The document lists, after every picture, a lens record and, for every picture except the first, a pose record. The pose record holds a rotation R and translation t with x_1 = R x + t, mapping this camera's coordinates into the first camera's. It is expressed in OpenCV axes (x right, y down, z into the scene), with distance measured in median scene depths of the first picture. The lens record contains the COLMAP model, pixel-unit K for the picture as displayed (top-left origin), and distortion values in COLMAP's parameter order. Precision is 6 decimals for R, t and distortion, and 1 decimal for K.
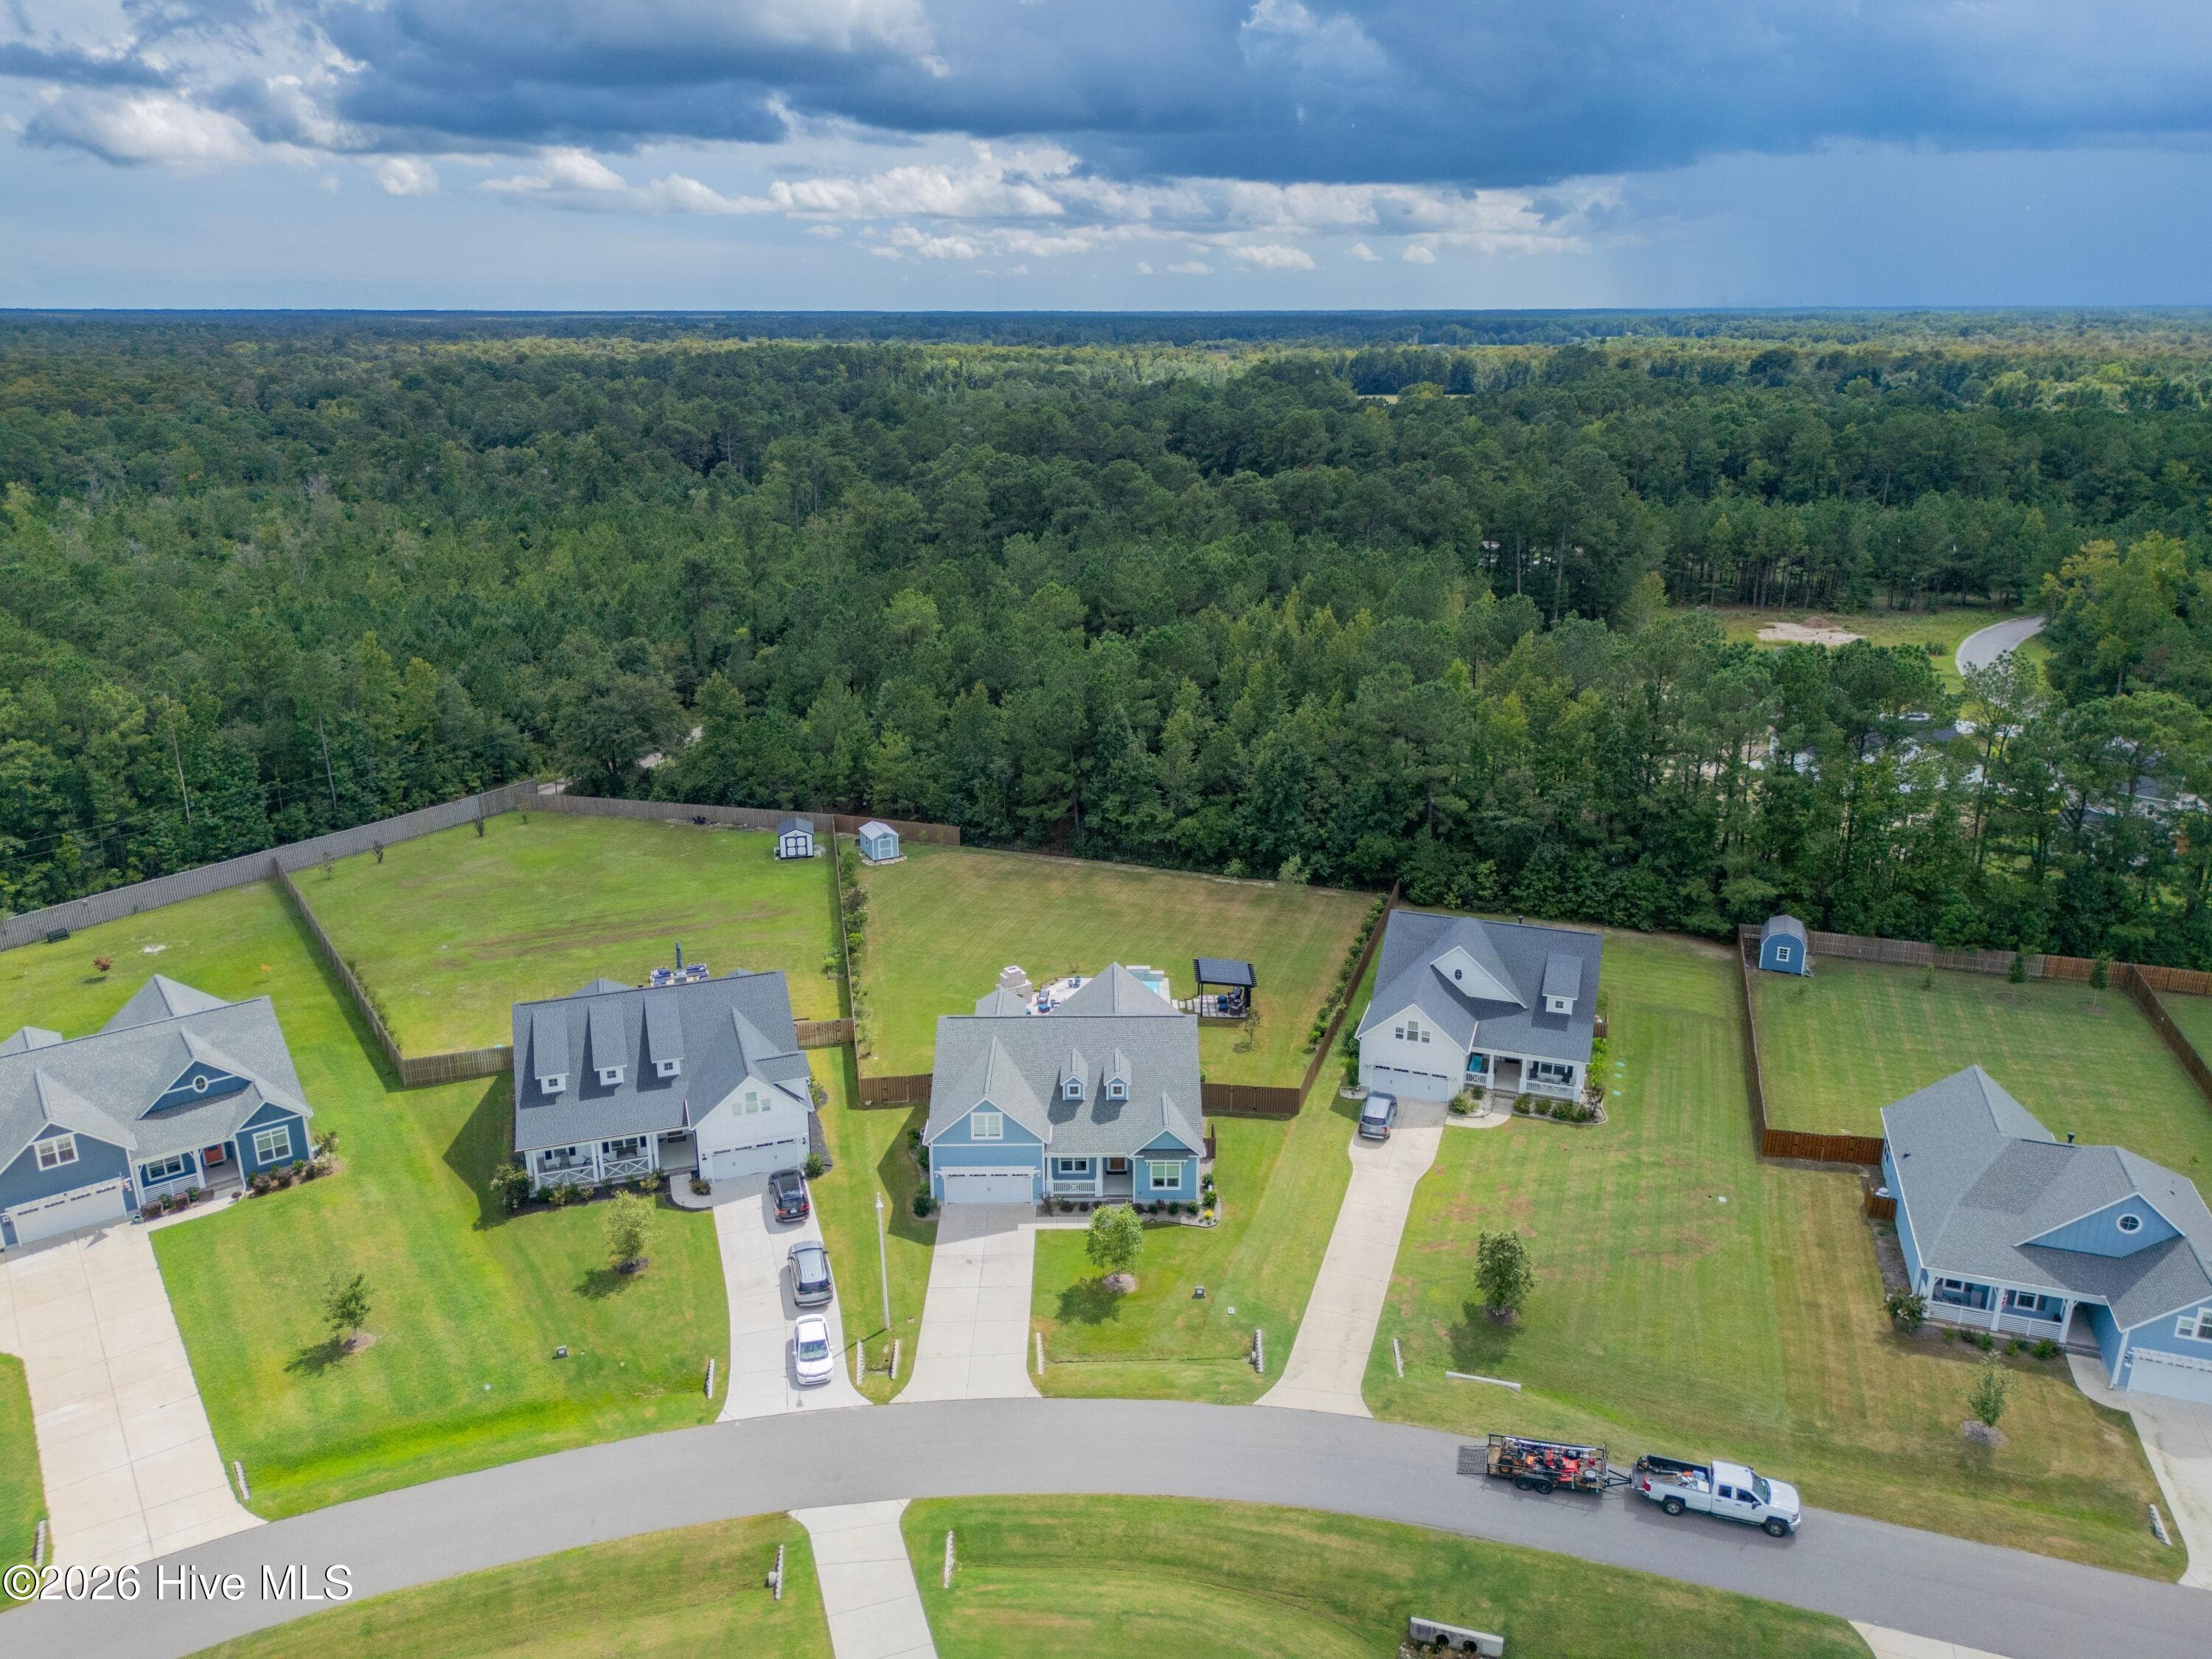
lens RADIAL K [[1579.5, 0, 1097.0], [0, 1579.5, 829.5], [0, 0, 1]] dist [0.060517, -0.056850]
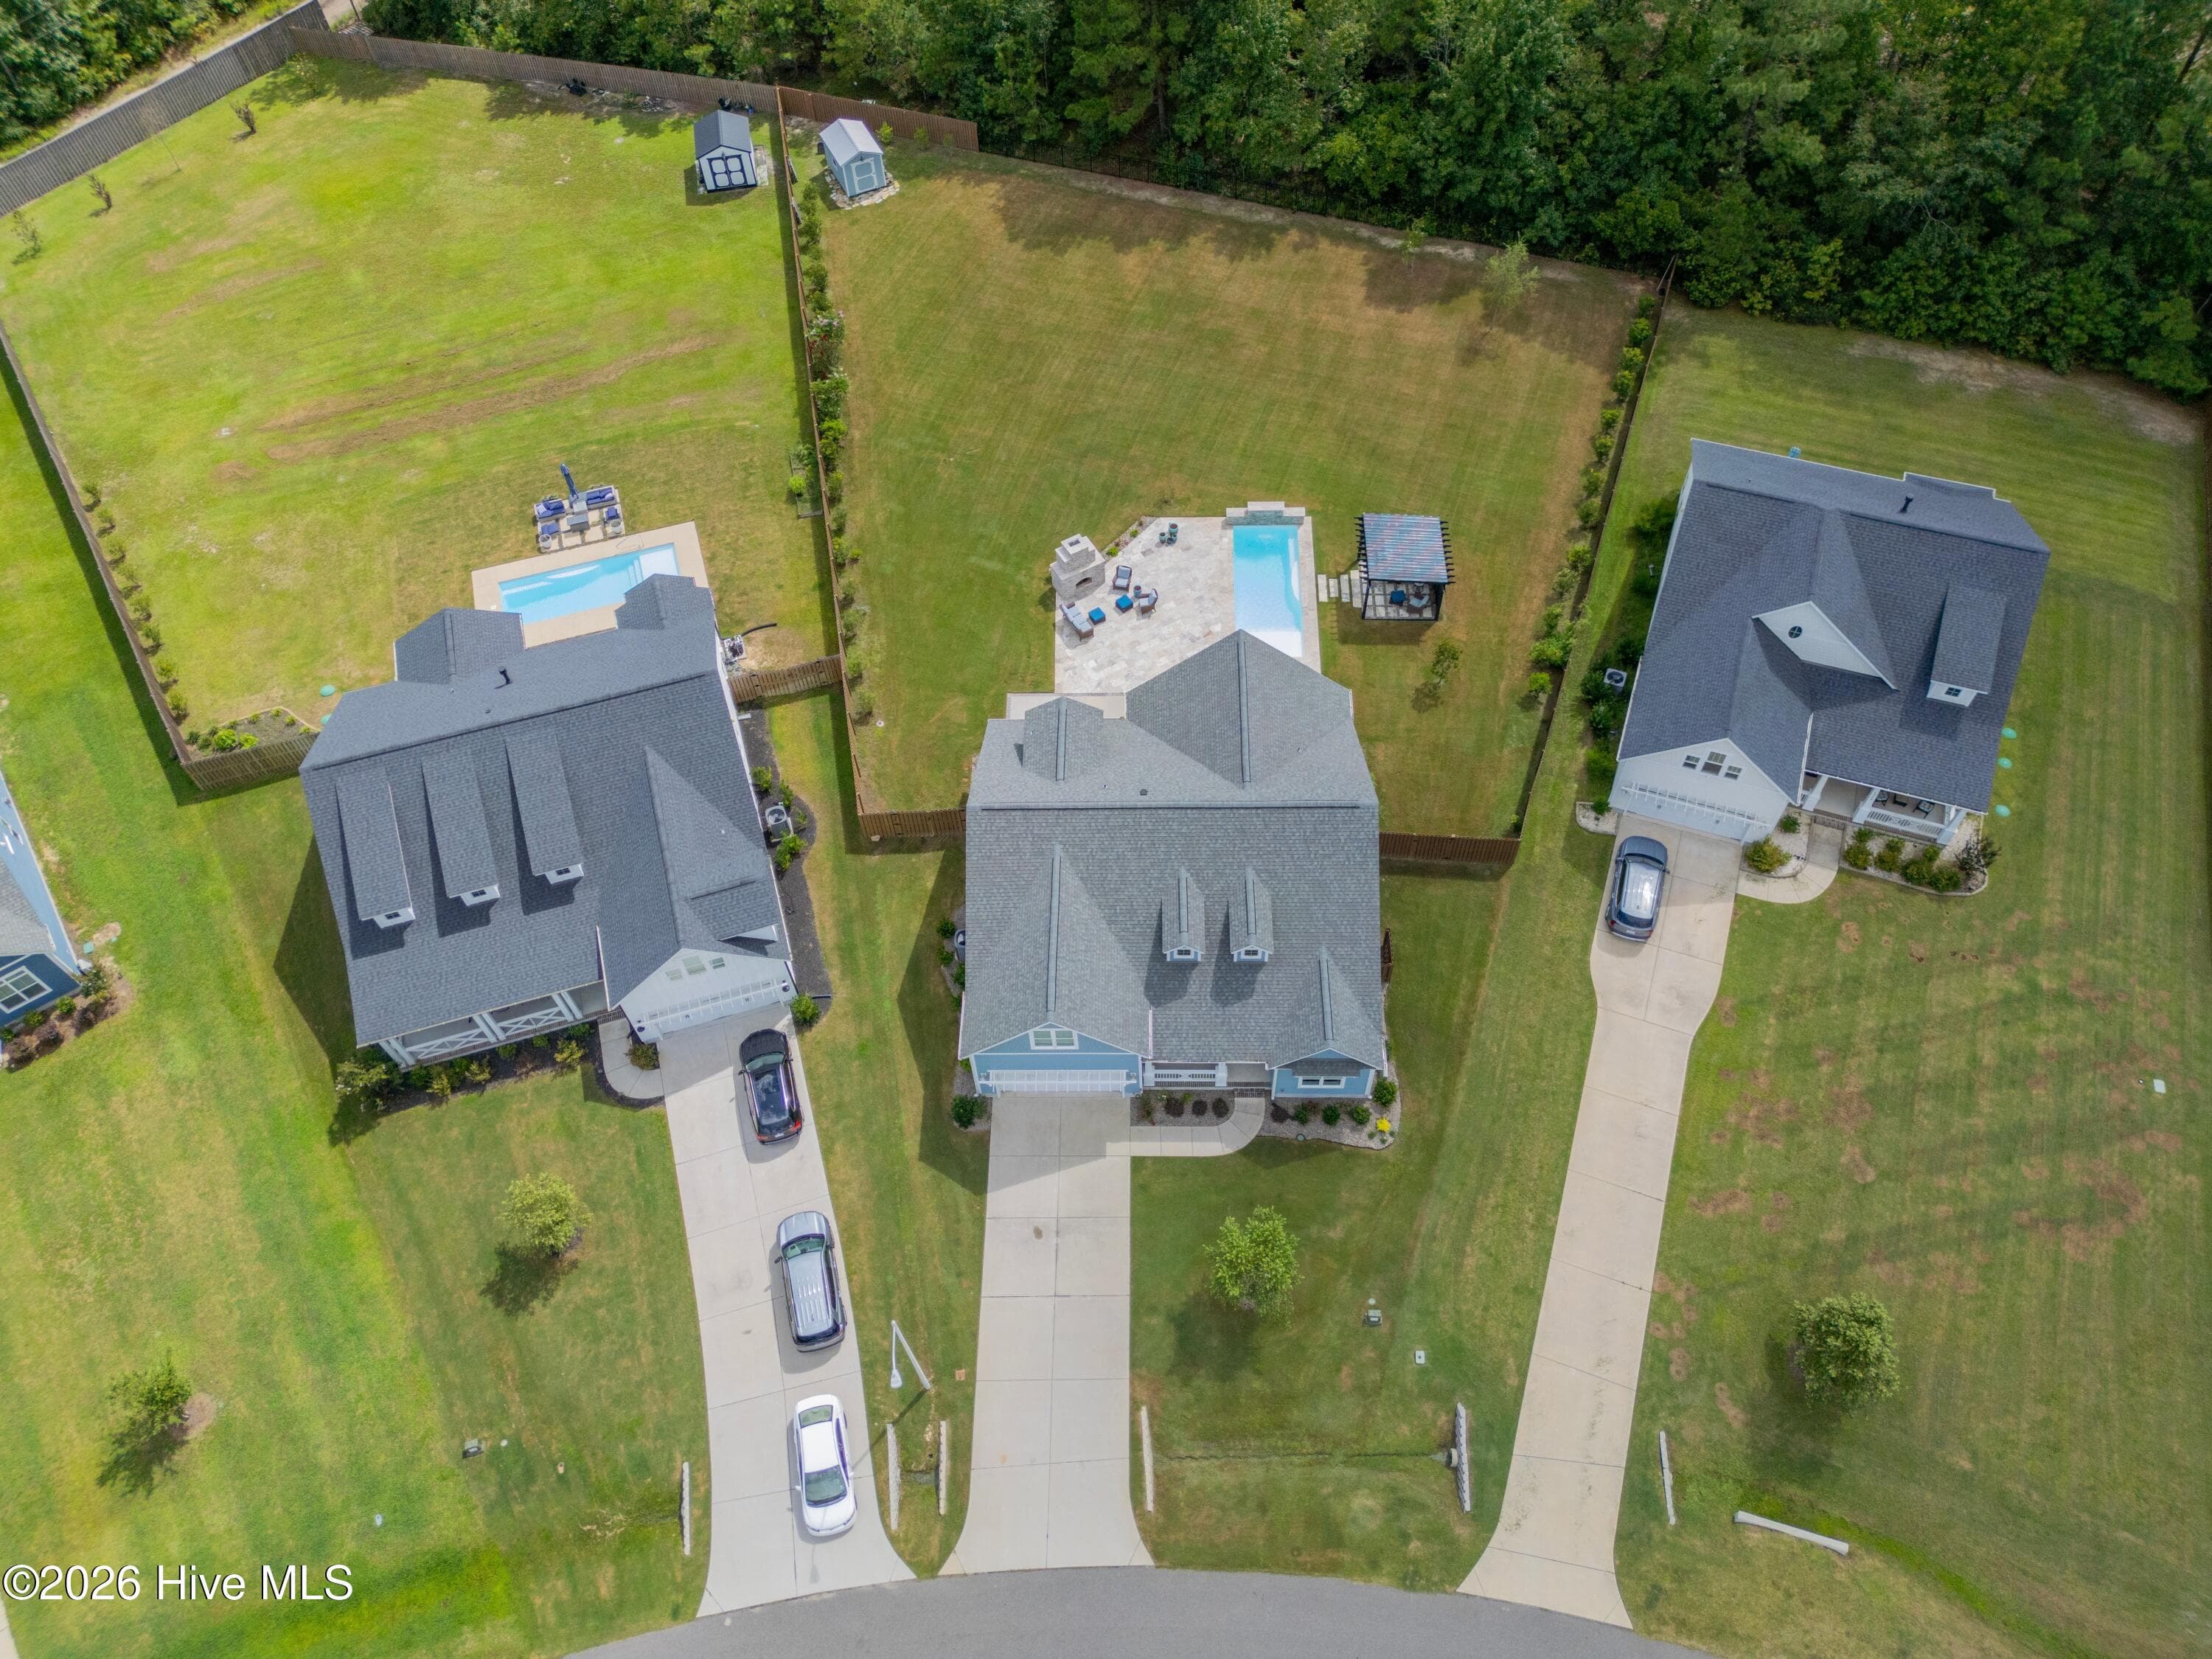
lens RADIAL K [[1579.5, 0, 1097.0], [0, 1579.5, 829.5], [0, 0, 1]] dist [0.060517, -0.056850]
pose [[0.999362, -0.003139, -0.035569, -0.020712], [0.024105, 0.794201, 0.607176, -0.204368], [0.026343, -0.607647, 0.793771, 0.393171]]
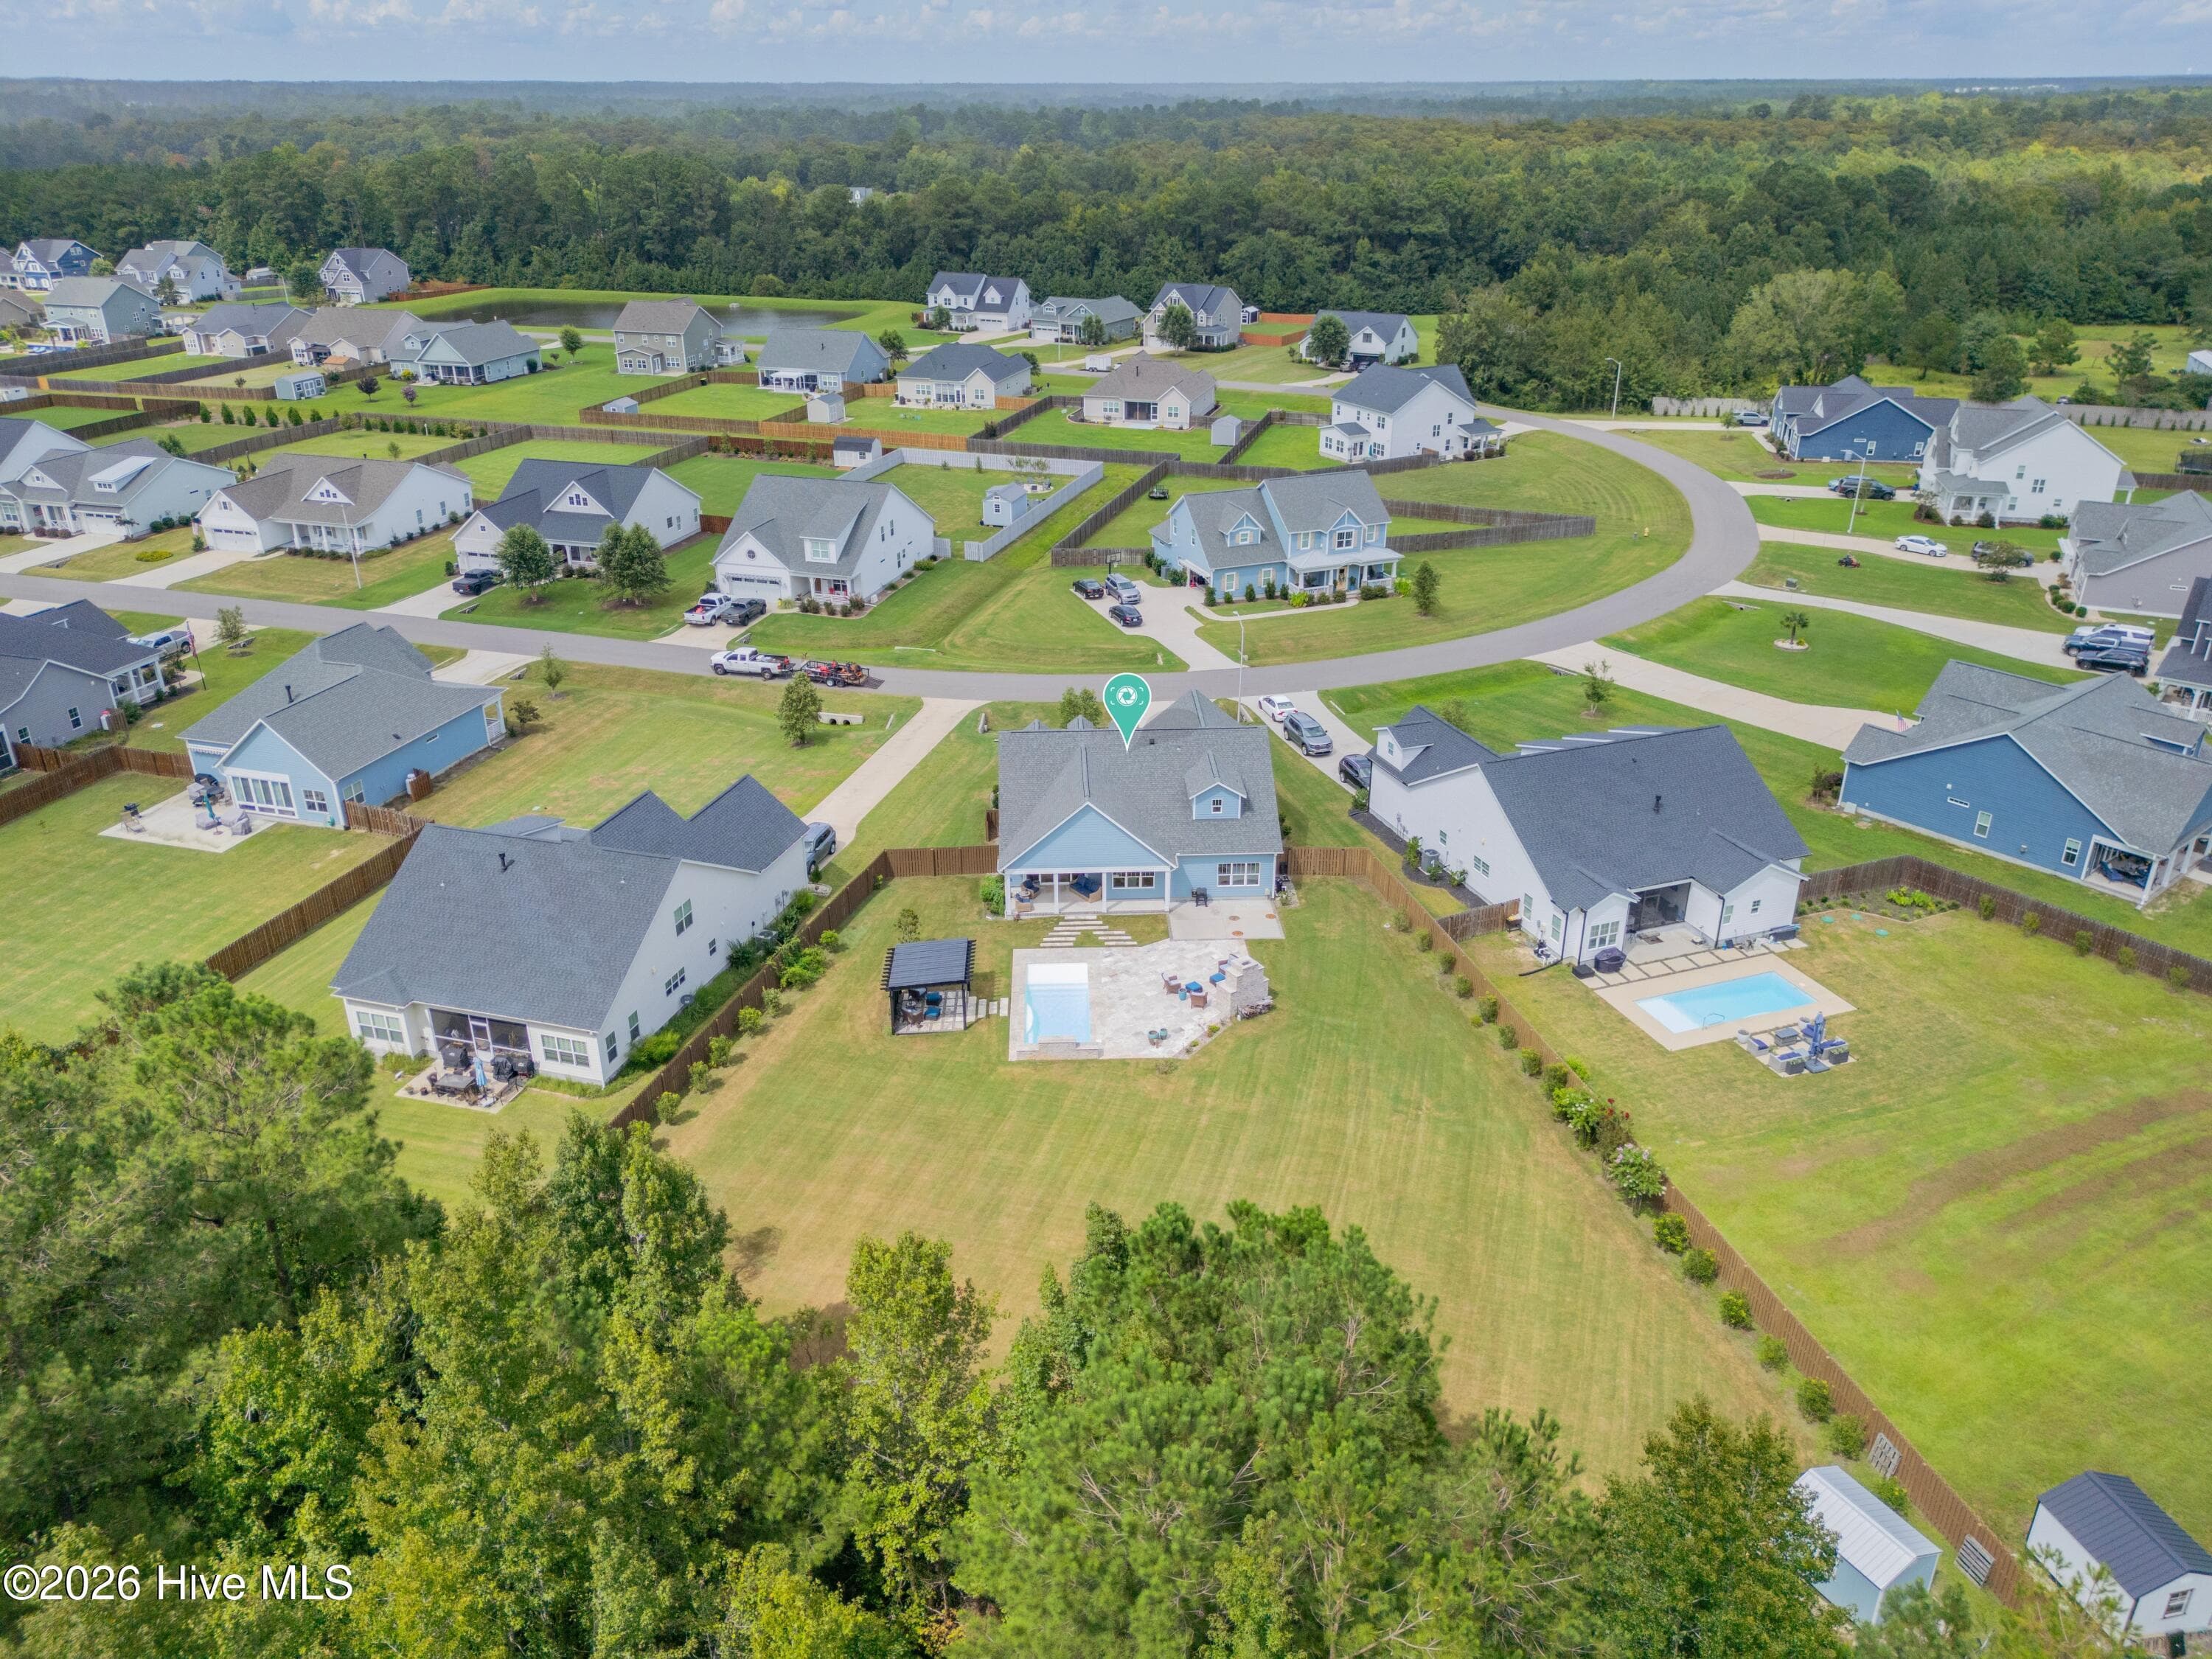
lens RADIAL K [[1579.5, 0, 1097.0], [0, 1579.5, 829.5], [0, 0, 1]] dist [0.060517, -0.056850]
pose [[-0.999411, 0.017233, -0.029673, 0.025748], [-0.007840, 0.727209, 0.686372, -0.397725], [0.033407, 0.686200, -0.726645, 1.387052]]
